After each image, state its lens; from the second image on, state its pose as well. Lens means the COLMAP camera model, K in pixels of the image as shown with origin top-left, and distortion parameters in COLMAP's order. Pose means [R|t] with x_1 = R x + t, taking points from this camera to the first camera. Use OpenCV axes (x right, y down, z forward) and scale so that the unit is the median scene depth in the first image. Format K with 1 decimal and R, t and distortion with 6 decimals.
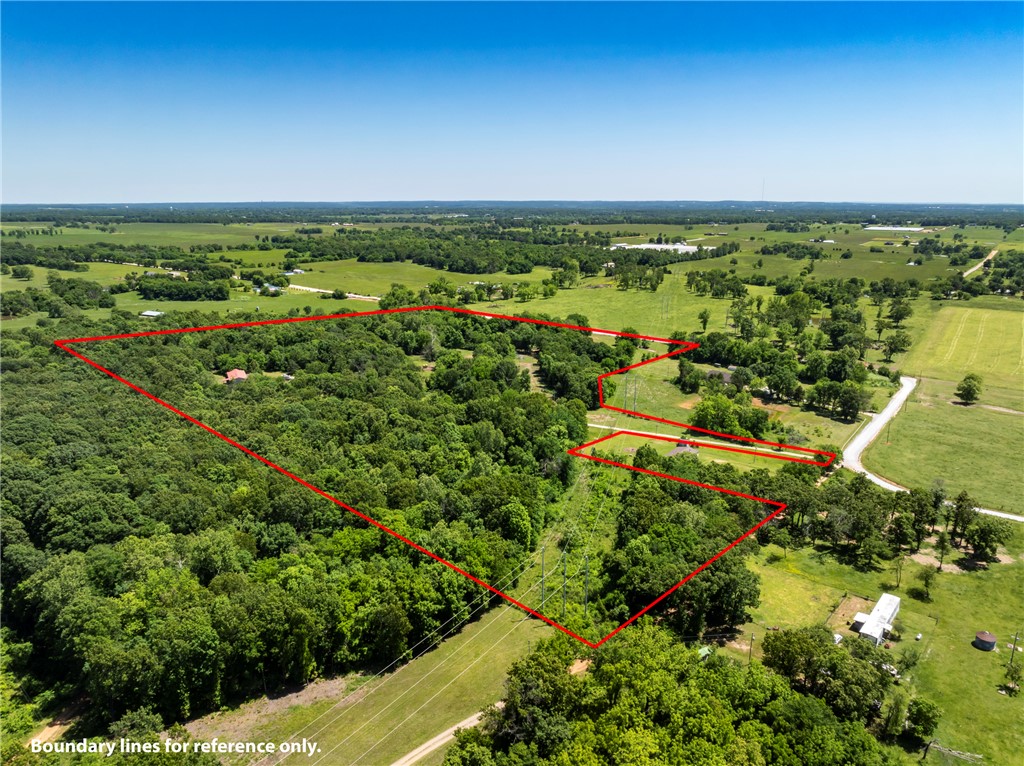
lens RADIAL K [[711.4, 0, 511.6], [0, 711.4, 383.5], [0, 0, 1]] dist [-0.021011, 0.001421]
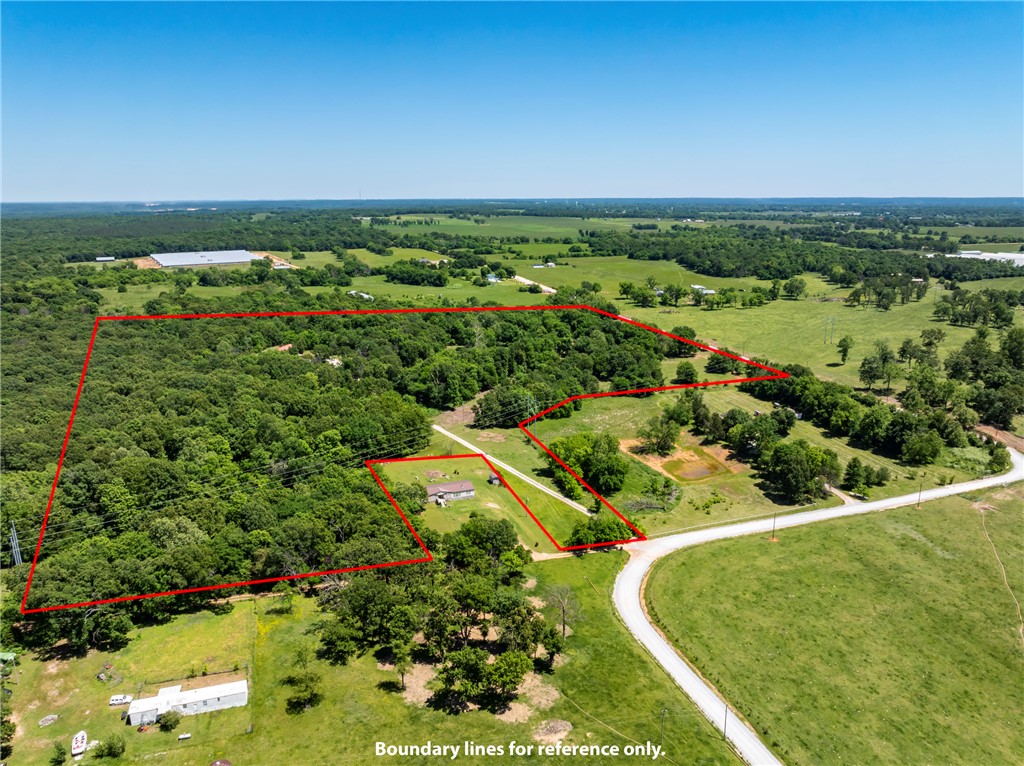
lens RADIAL K [[711.4, 0, 511.7], [0, 711.4, 382.3], [0, 0, 1]] dist [-0.021011, 0.001421]
pose [[0.846554, 0.132317, -0.515596, 0.185395], [-0.130405, 0.990649, 0.040118, -0.018616], [0.516083, 0.033274, 0.855892, 0.071336]]
